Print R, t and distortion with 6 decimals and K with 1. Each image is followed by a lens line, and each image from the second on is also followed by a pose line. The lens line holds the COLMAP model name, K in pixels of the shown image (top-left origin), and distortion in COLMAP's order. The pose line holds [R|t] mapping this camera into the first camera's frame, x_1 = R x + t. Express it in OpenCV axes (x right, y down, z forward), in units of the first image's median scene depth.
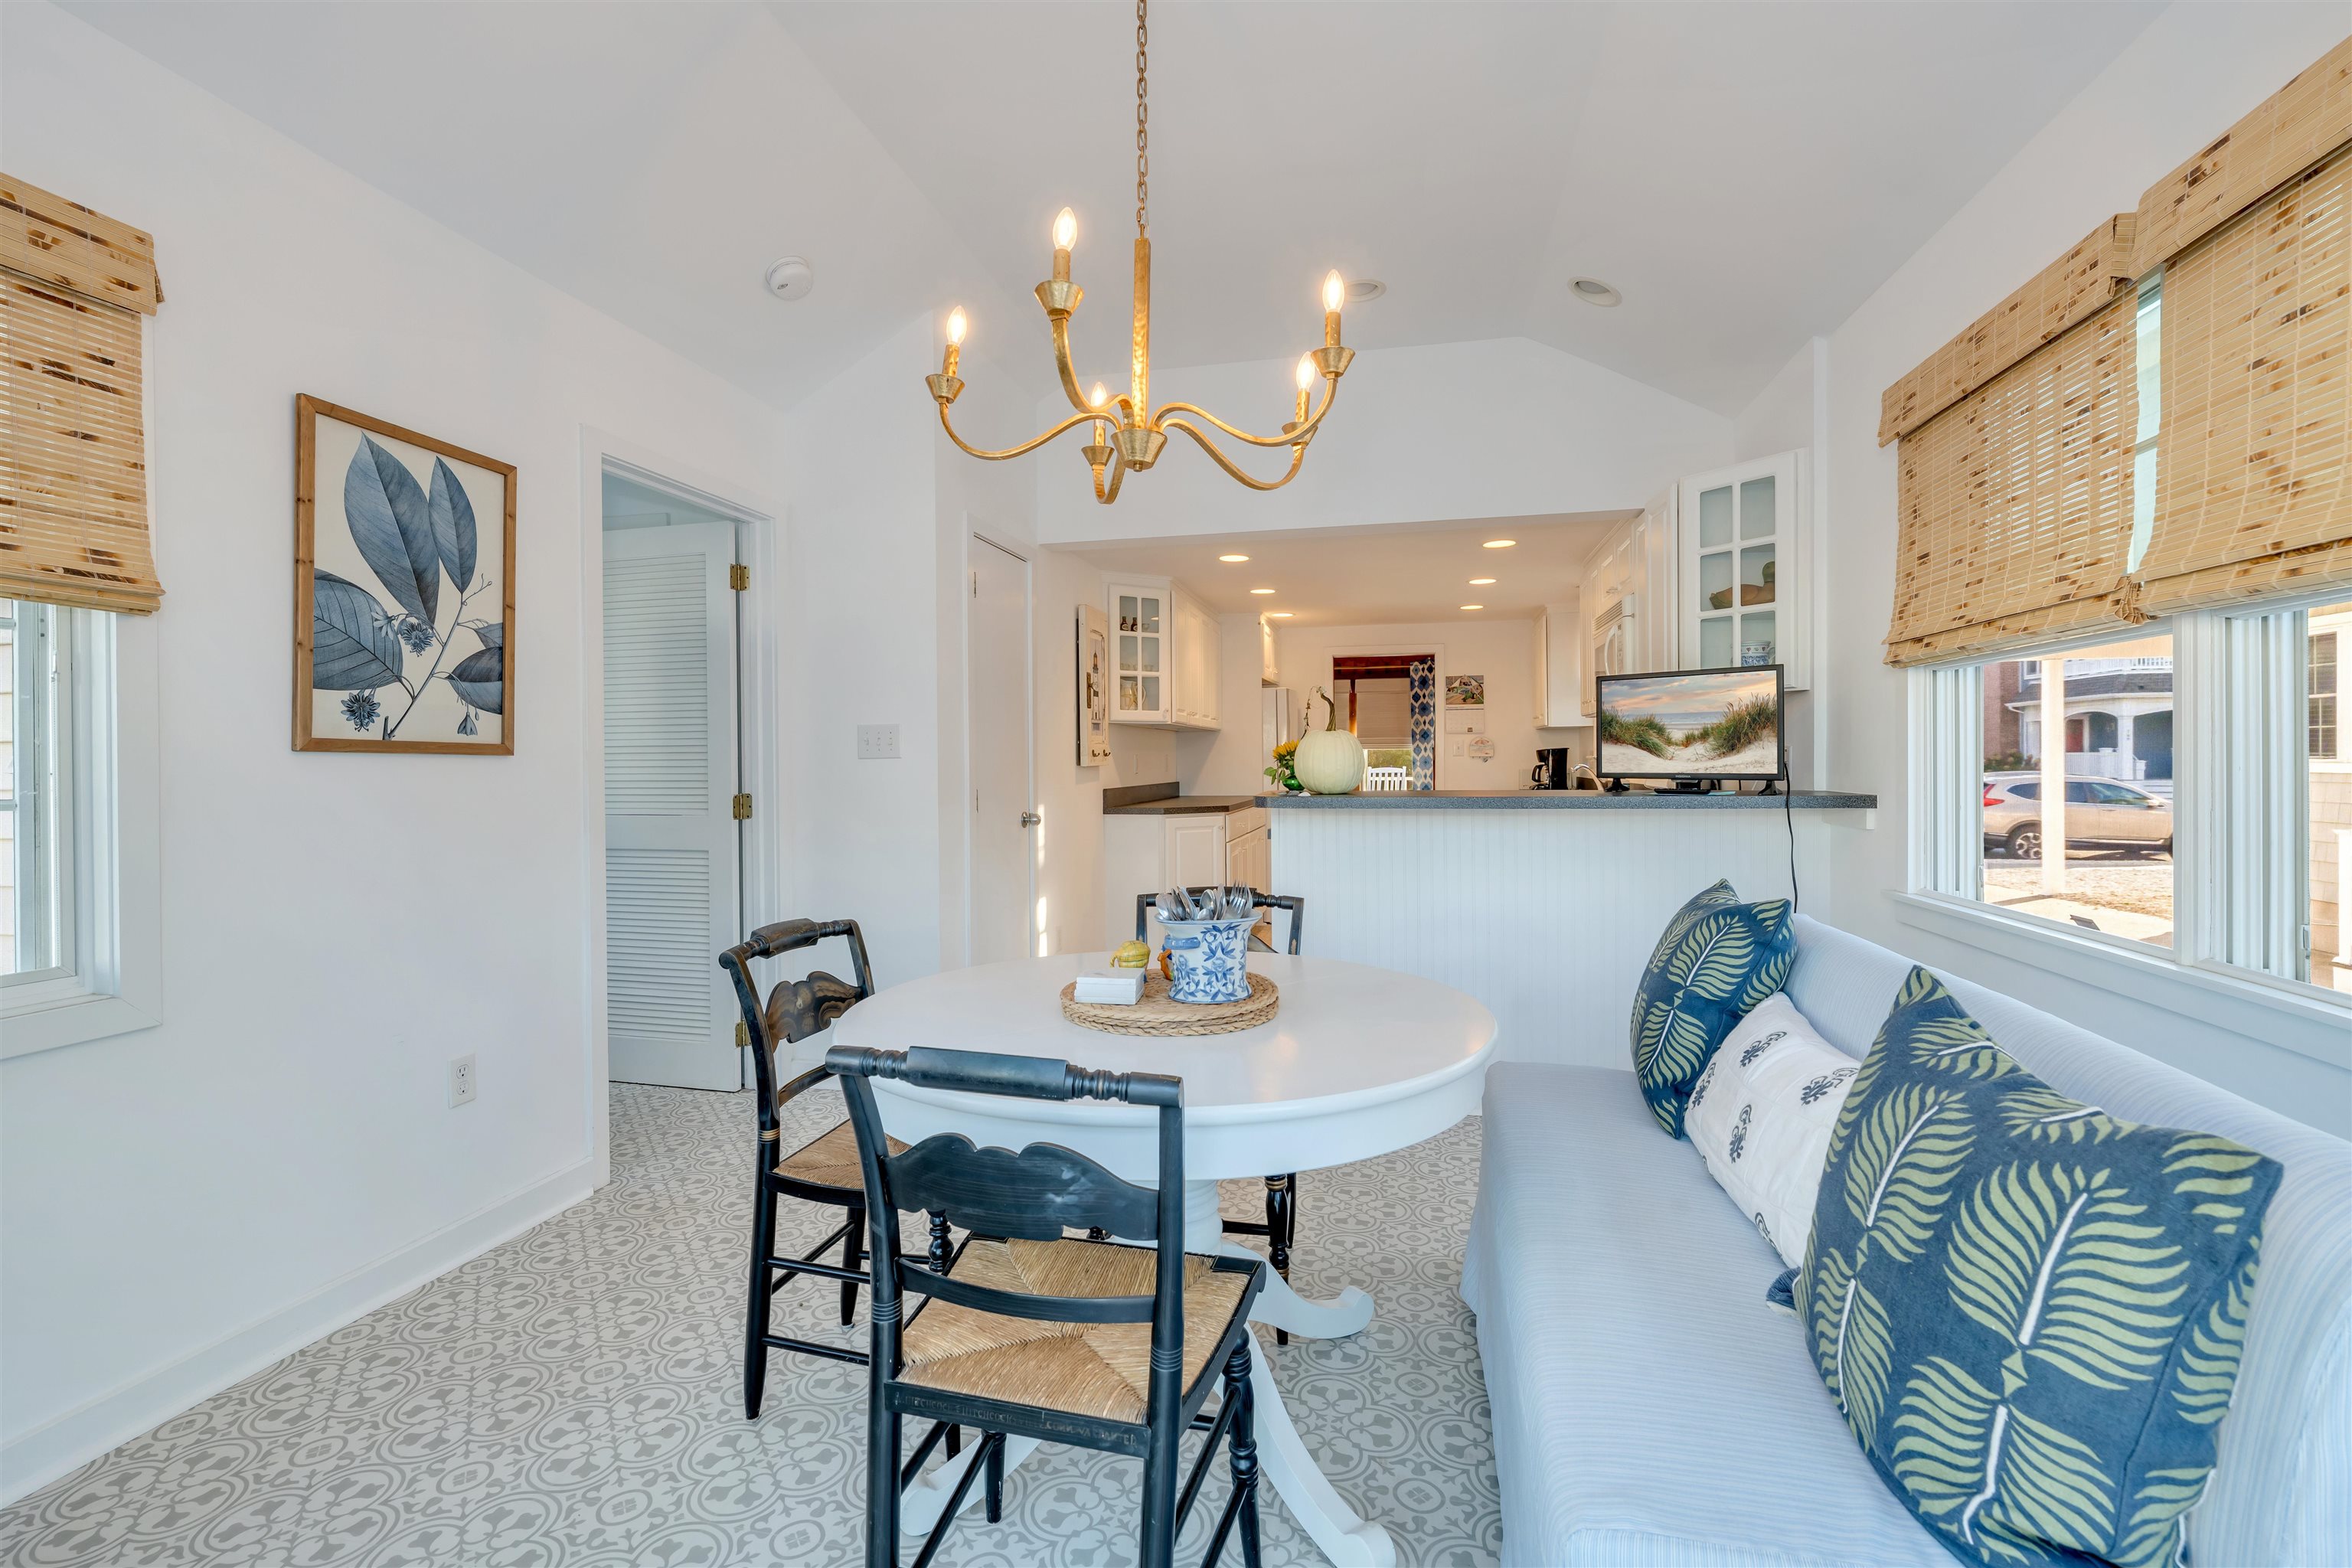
lens RADIAL K [[1047.9, 0, 1165.7], [0, 1047.9, 770.0], [0, 0, 1]] dist [0.000074, 0.000038]
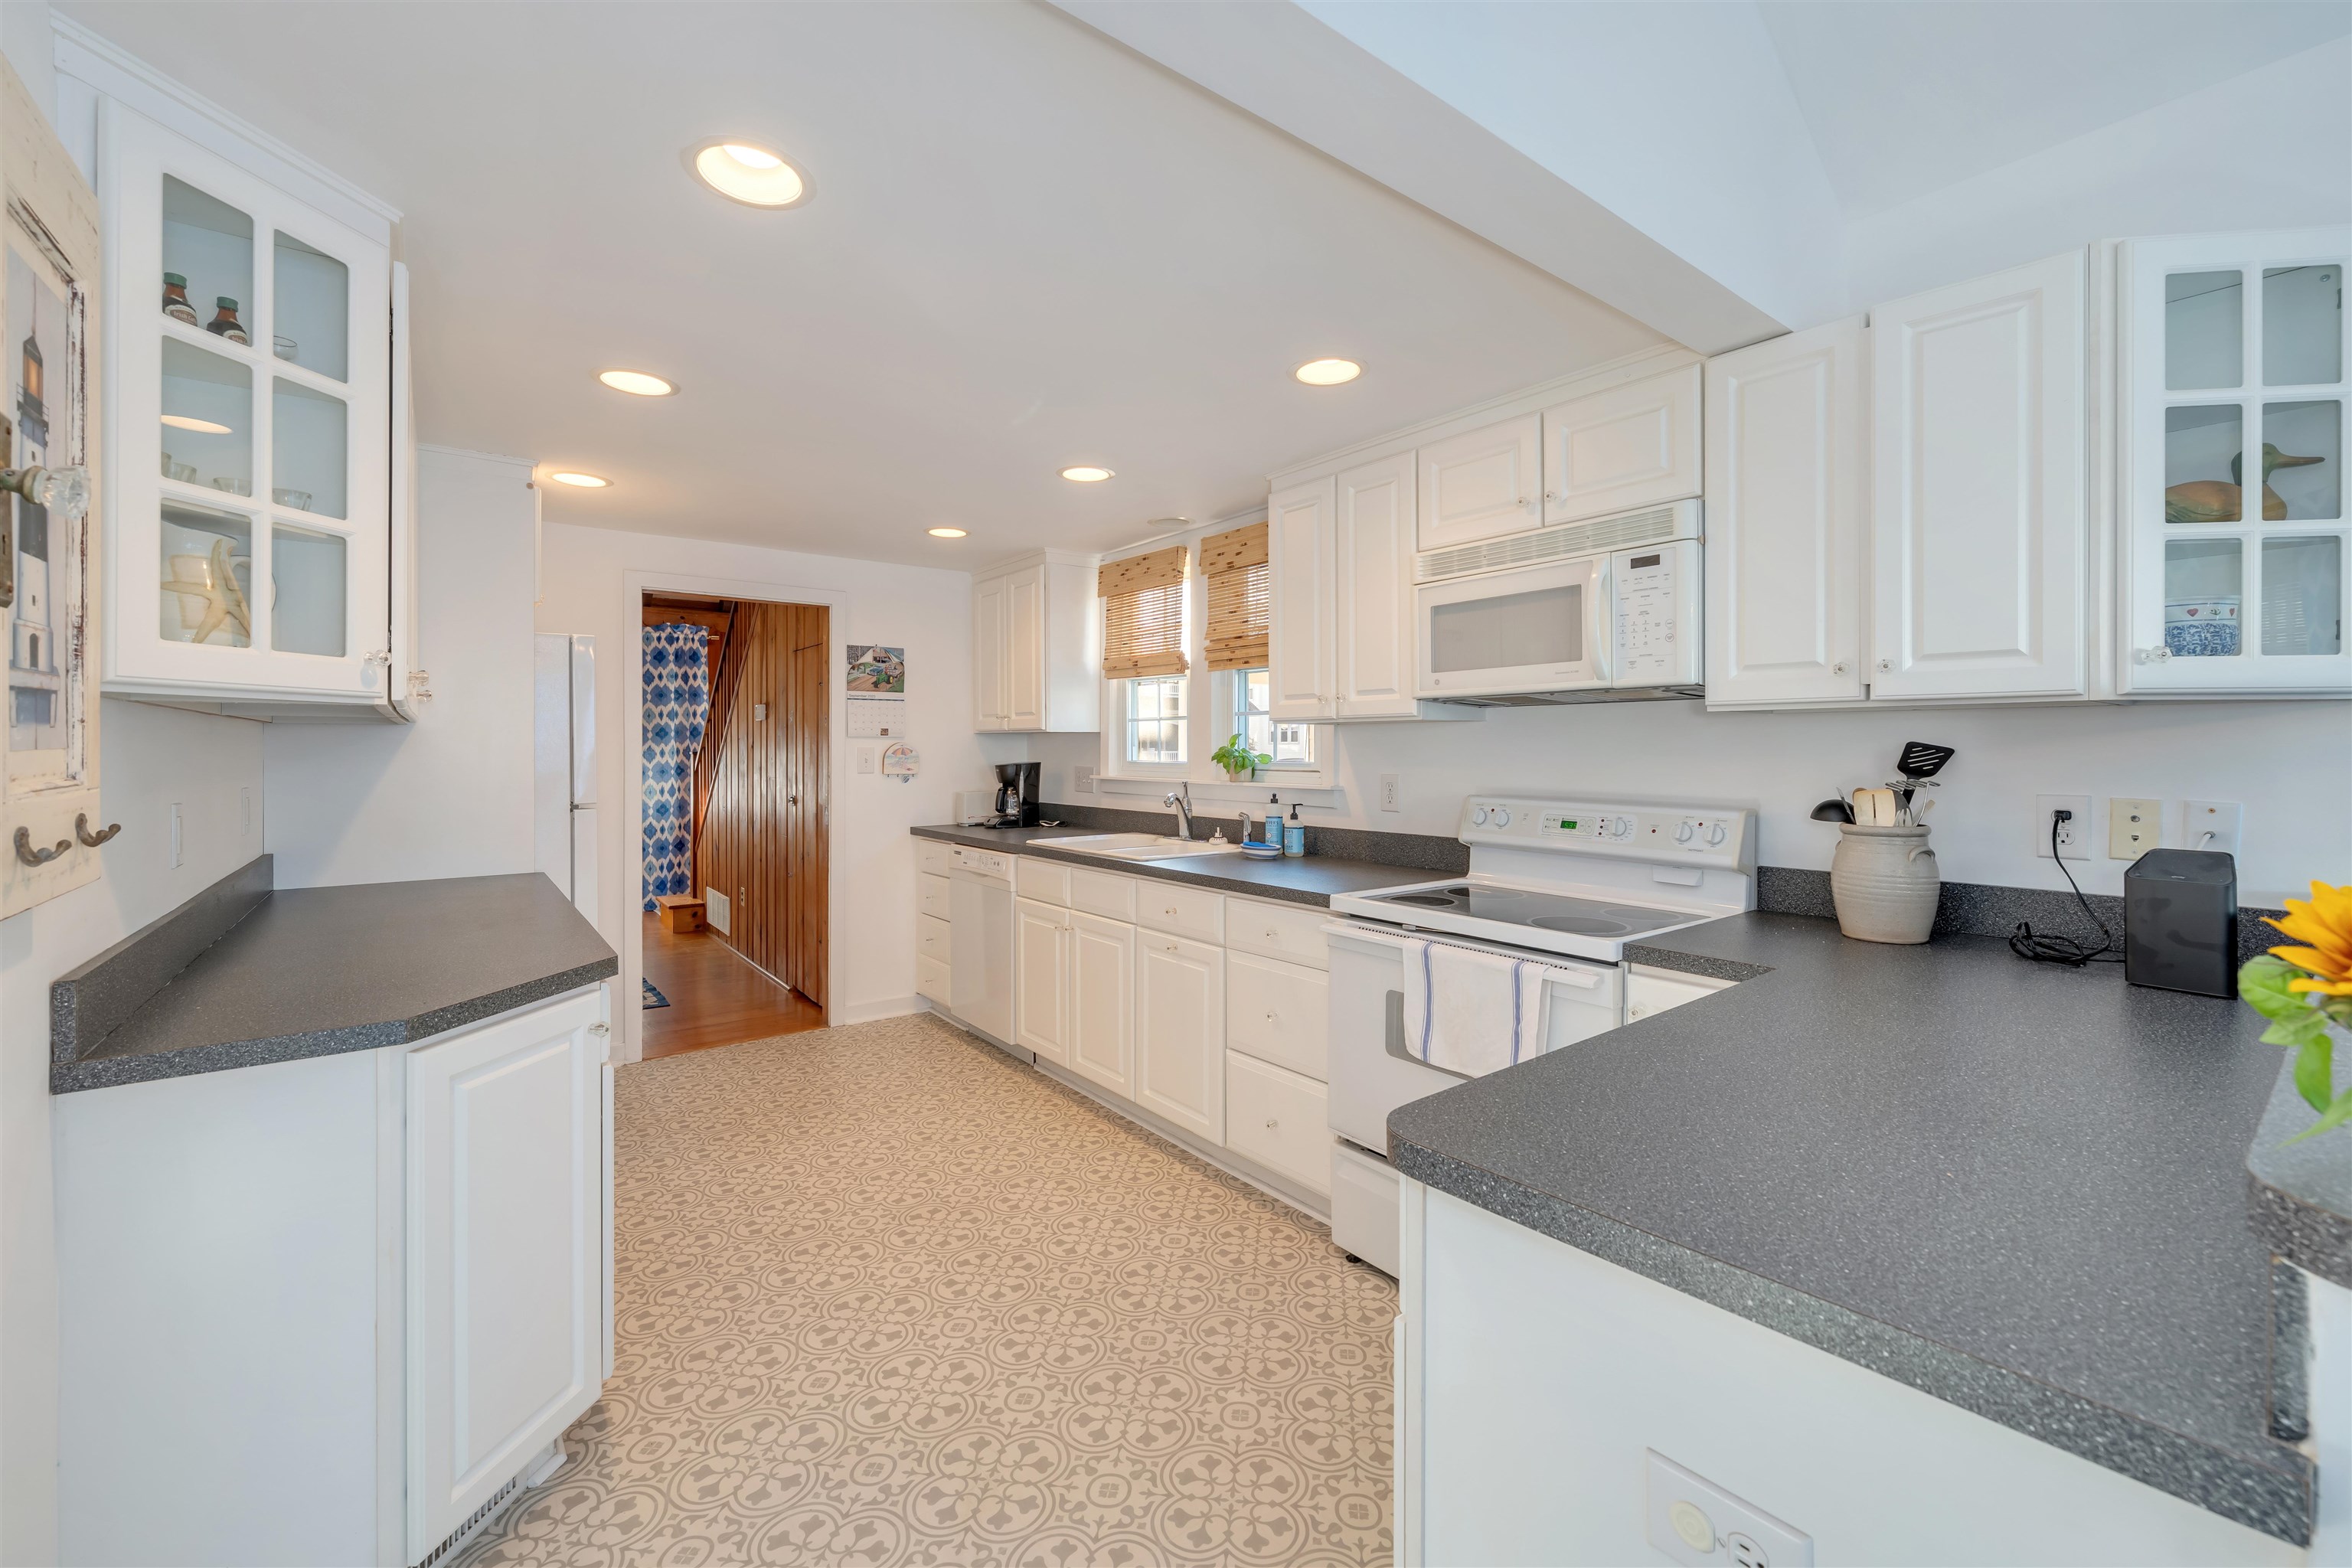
lens RADIAL K [[957.4, 0, 1174.7], [0, 957.4, 754.3], [0, 0, 1]] dist [-0.000014, -0.000156]
pose [[0.635788, 0.003452, 0.771856, -0.064547], [0.000498, 0.999988, -0.004883, -0.029431], [-0.771864, 0.003489, 0.635779, 0.669850]]
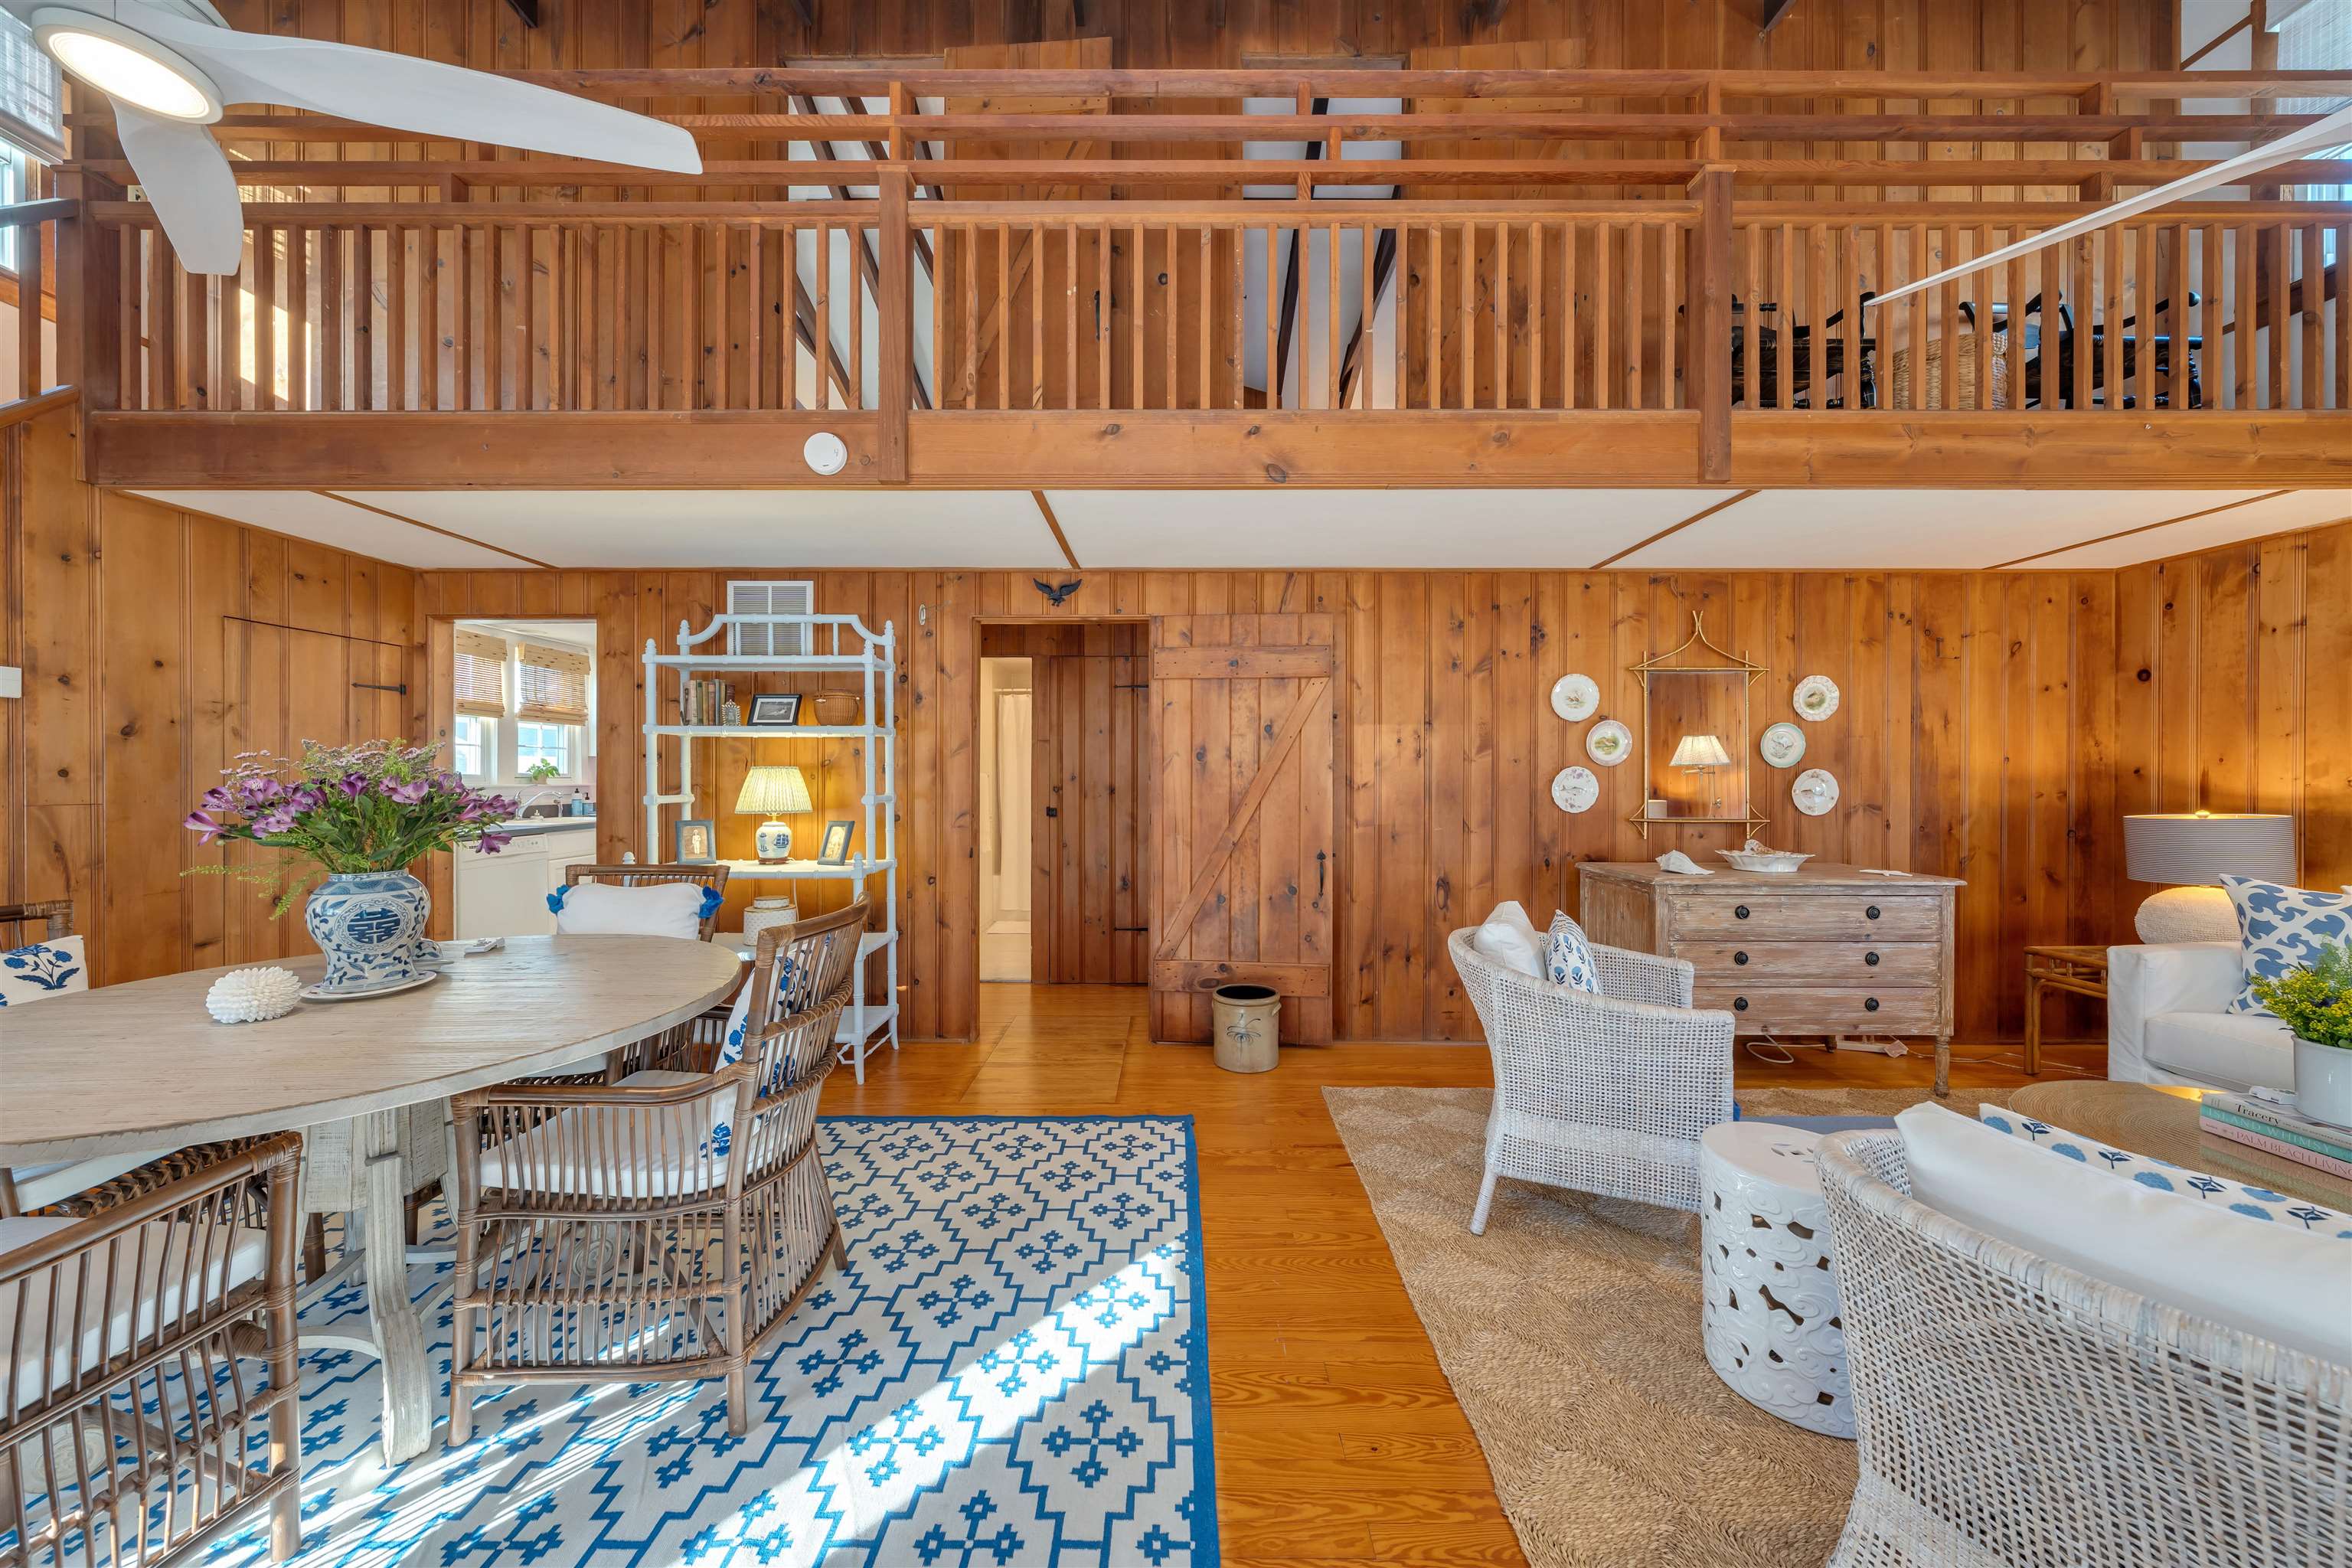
lens RADIAL K [[793.2, 0, 1179.0], [0, 793.2, 780.7], [0, 0, 1]] dist [-0.000473, 0.000239]
pose [[-0.975959, 0.007036, -0.217839, -0.107405], [0.004211, 0.999901, 0.013429, -0.028244], [0.217912, 0.012189, -0.975892, 3.265885]]
